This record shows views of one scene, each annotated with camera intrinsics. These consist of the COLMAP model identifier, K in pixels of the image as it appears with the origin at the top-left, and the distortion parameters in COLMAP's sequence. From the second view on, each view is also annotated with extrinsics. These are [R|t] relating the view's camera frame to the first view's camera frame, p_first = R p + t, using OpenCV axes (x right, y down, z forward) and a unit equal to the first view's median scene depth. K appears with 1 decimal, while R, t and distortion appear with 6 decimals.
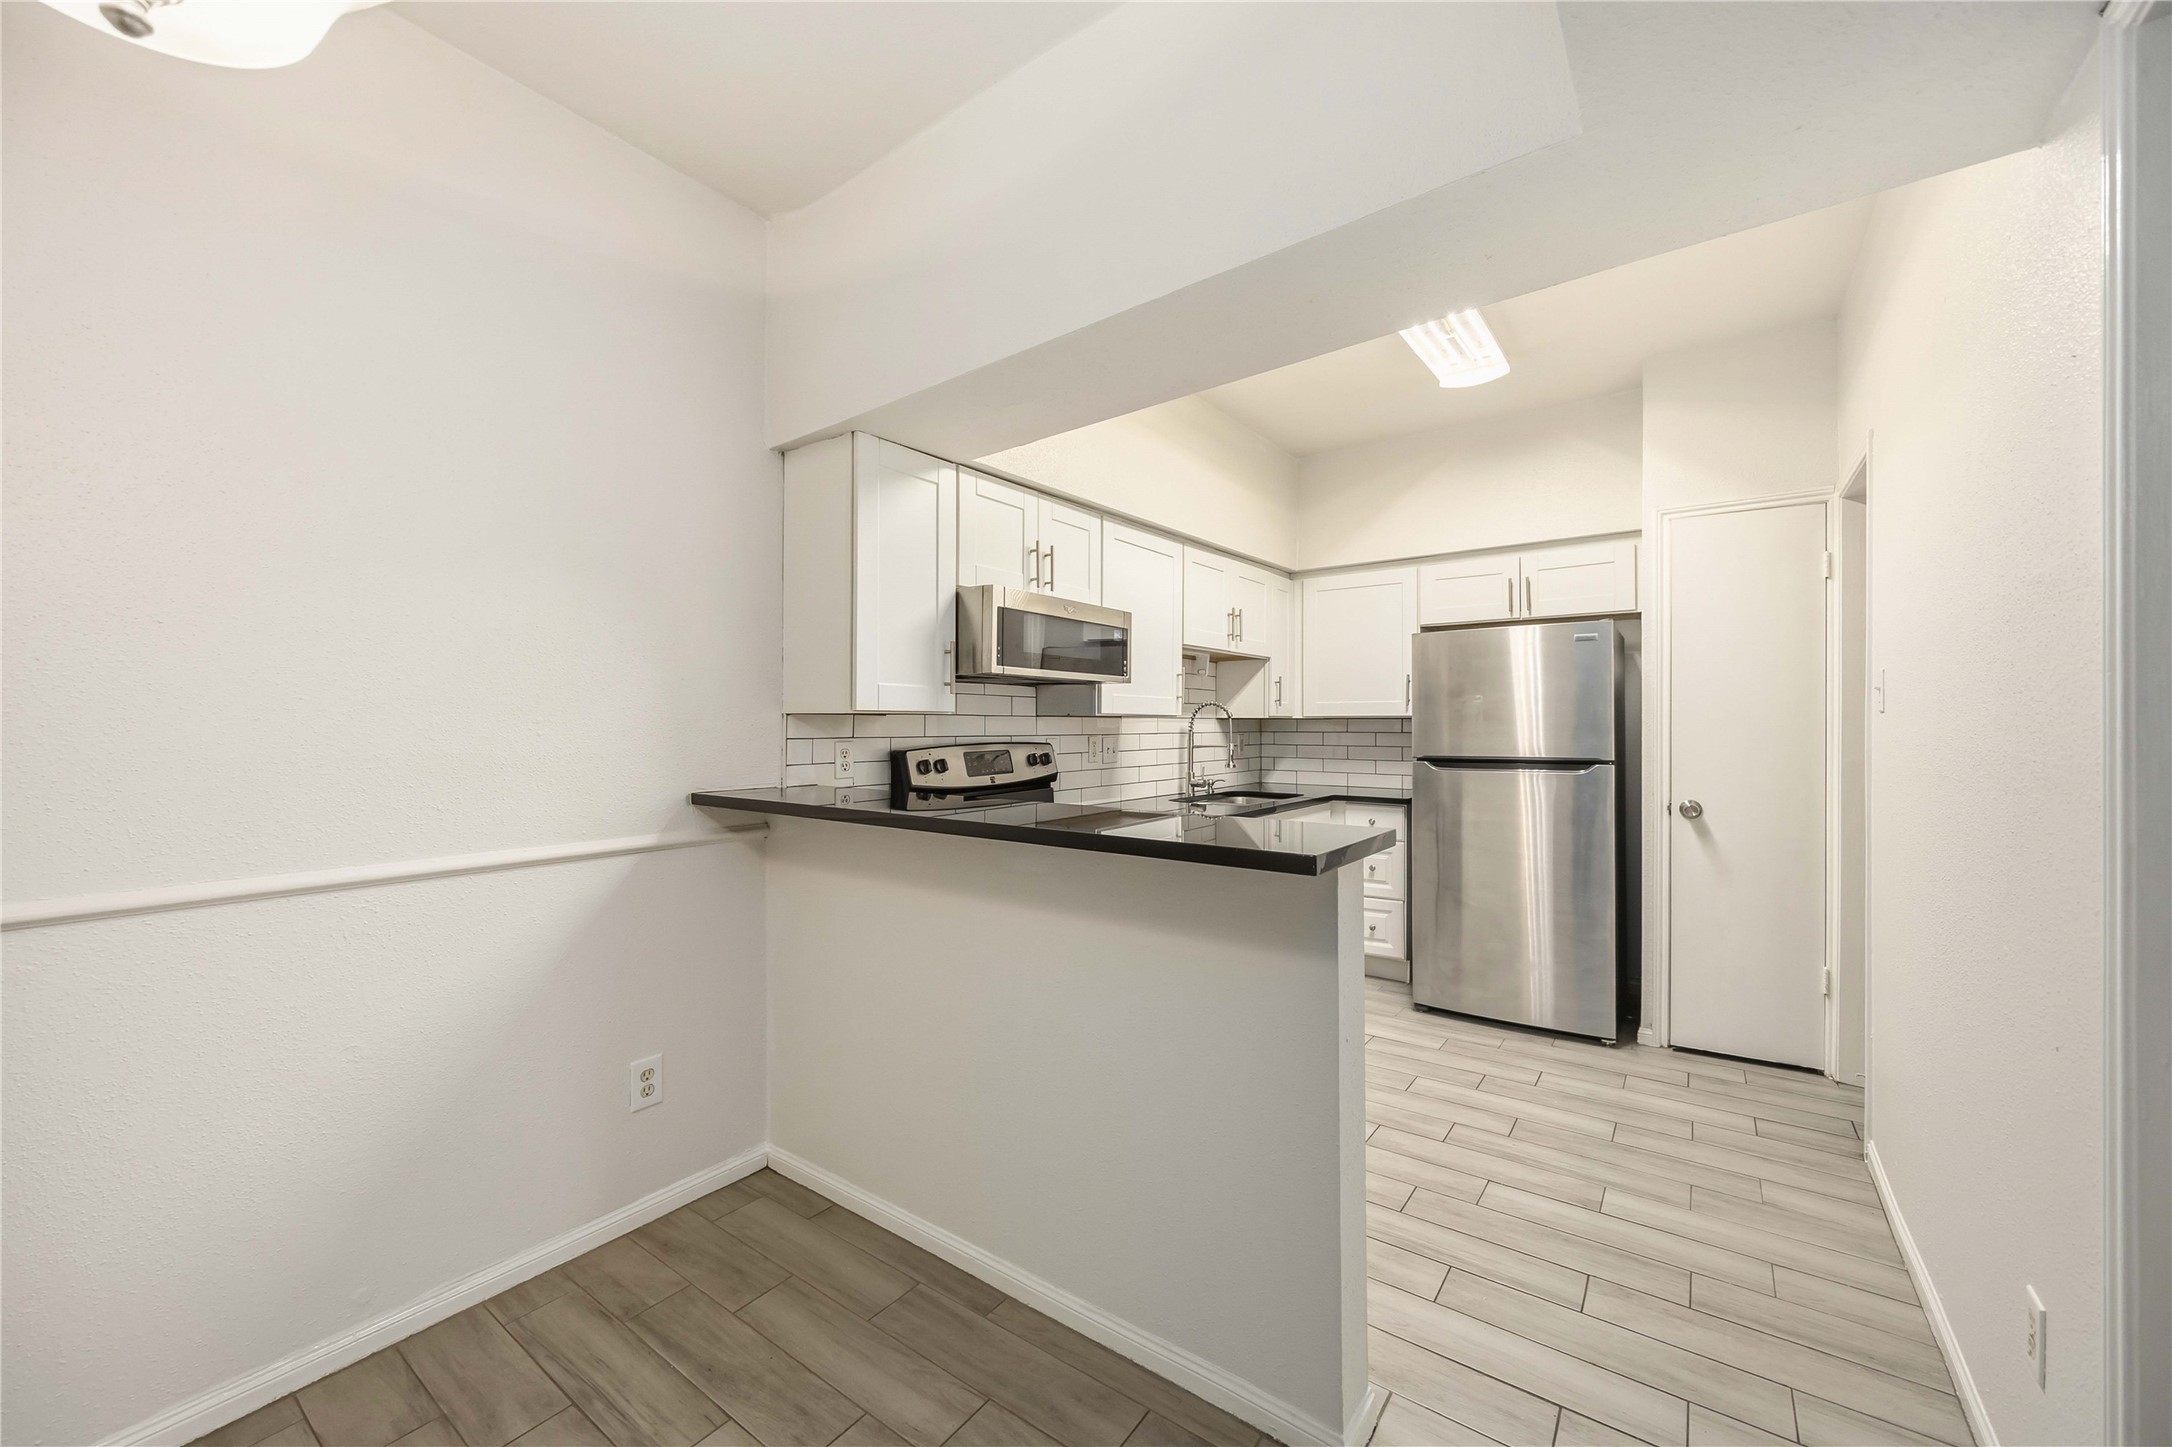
lens RADIAL K [[836.6, 0, 1091.7], [0, 836.6, 724.3], [0, 0, 1]] dist [-0.005323, 0.000494]
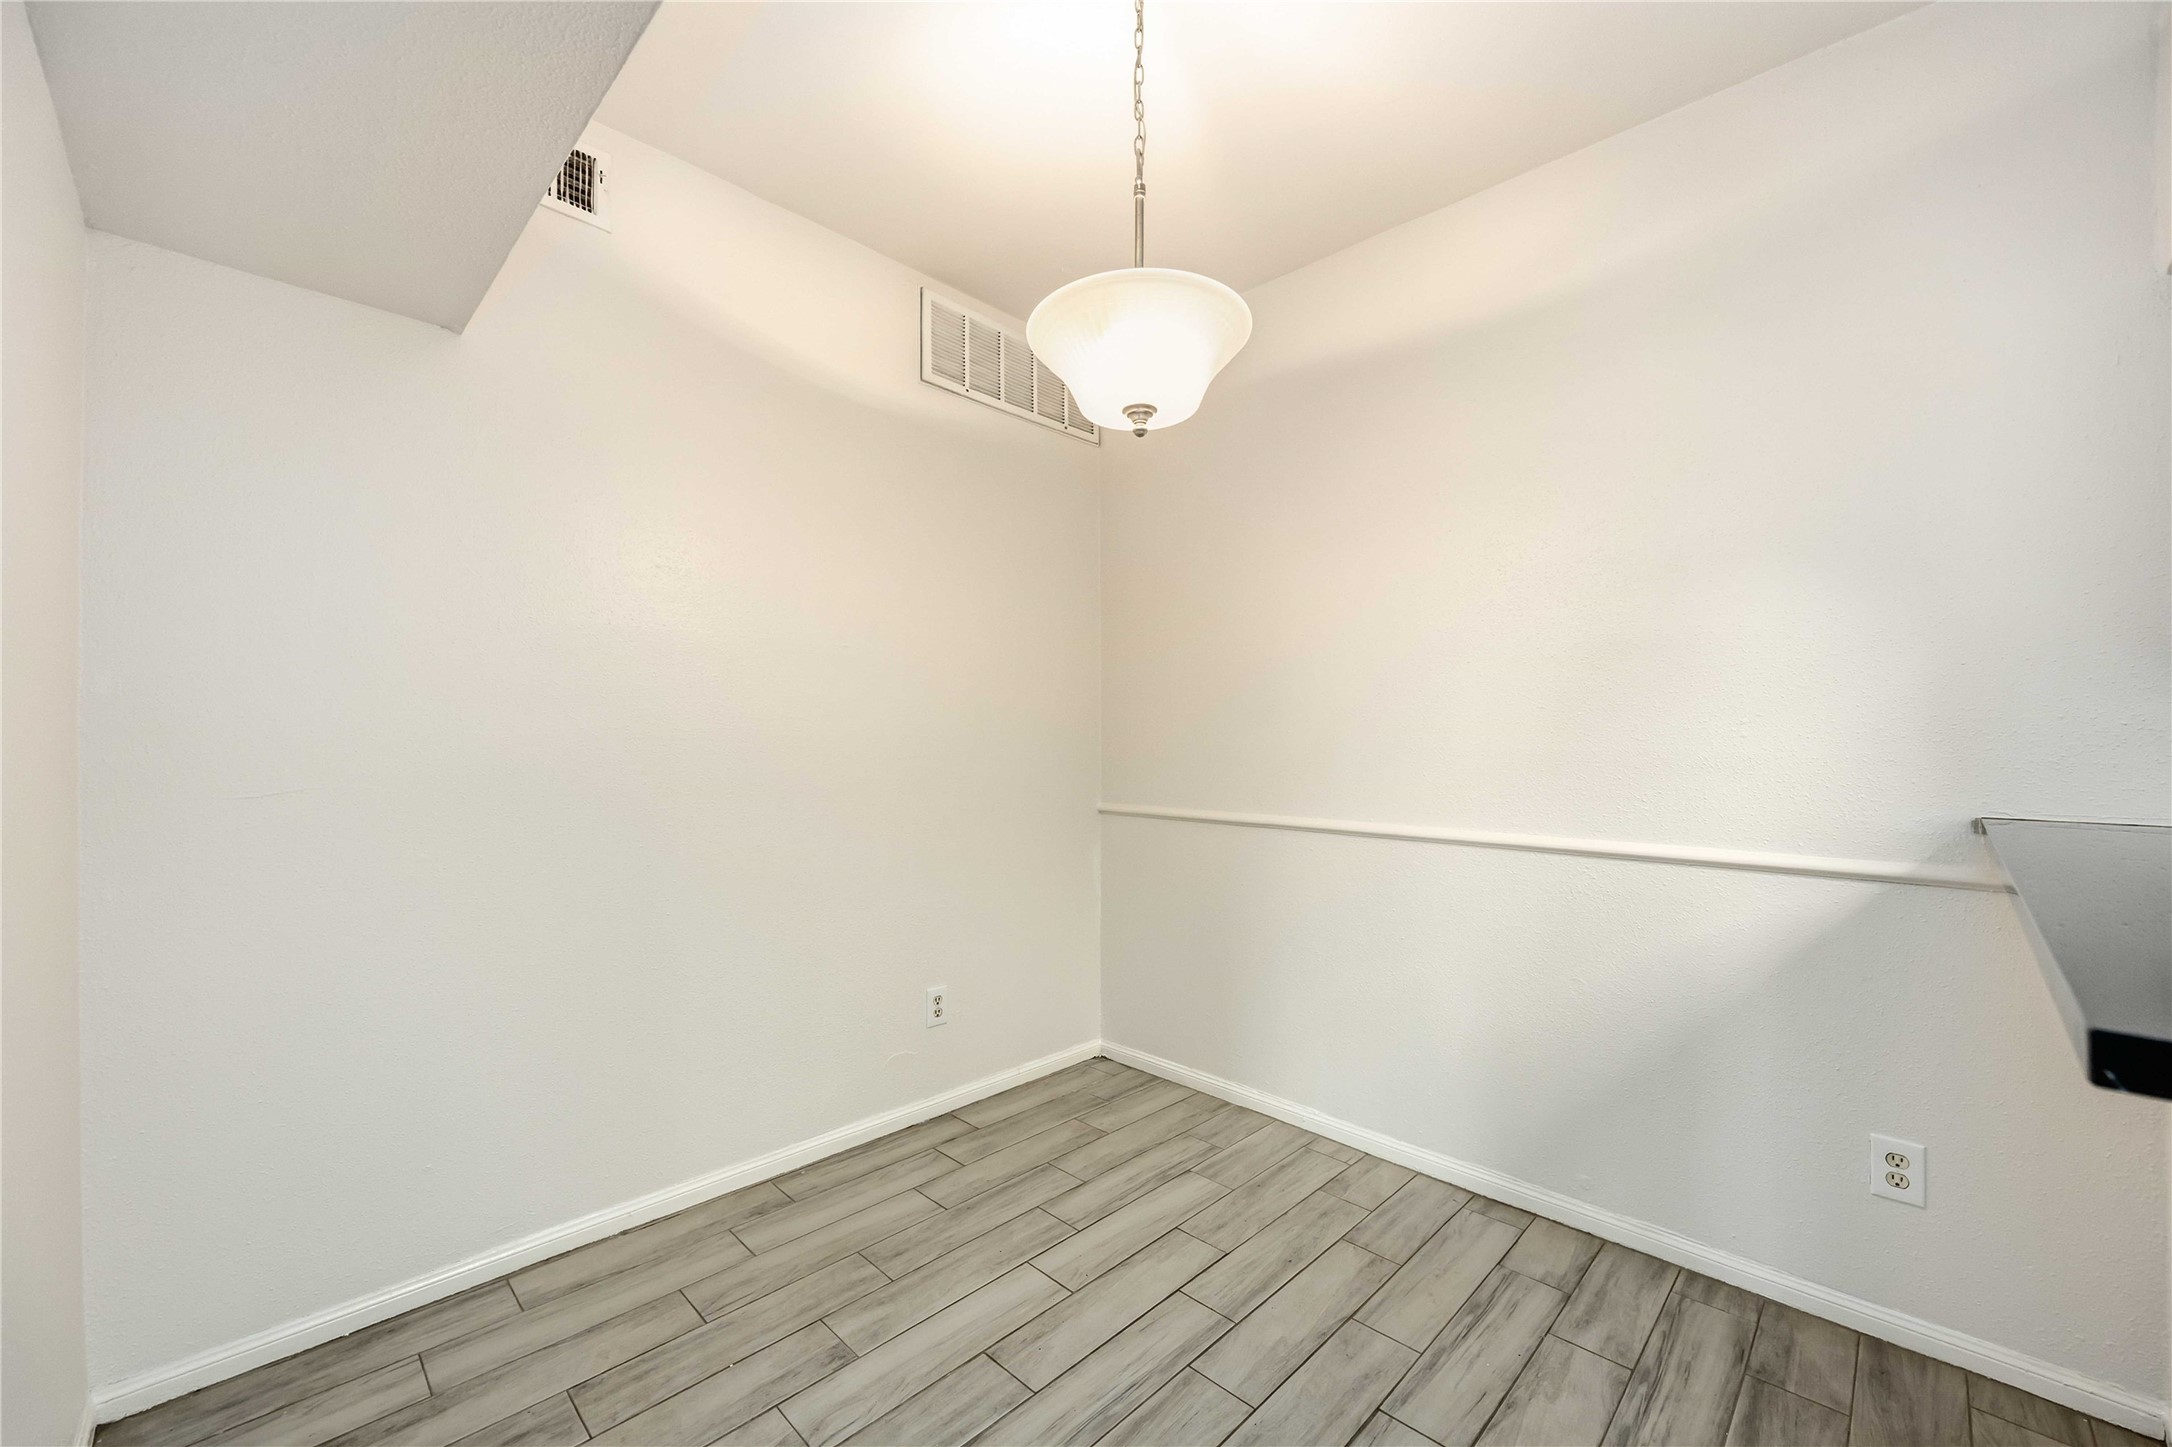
lens RADIAL K [[836.6, 0, 1072.9], [0, 836.6, 734.8], [0, 0, 1]] dist [-0.005323, 0.000494]
pose [[-0.161464, -0.005466, -0.986863, 0.263321], [-0.002723, 0.999983, -0.005093, 0.011115], [0.986875, 0.001865, -0.161476, 0.233557]]
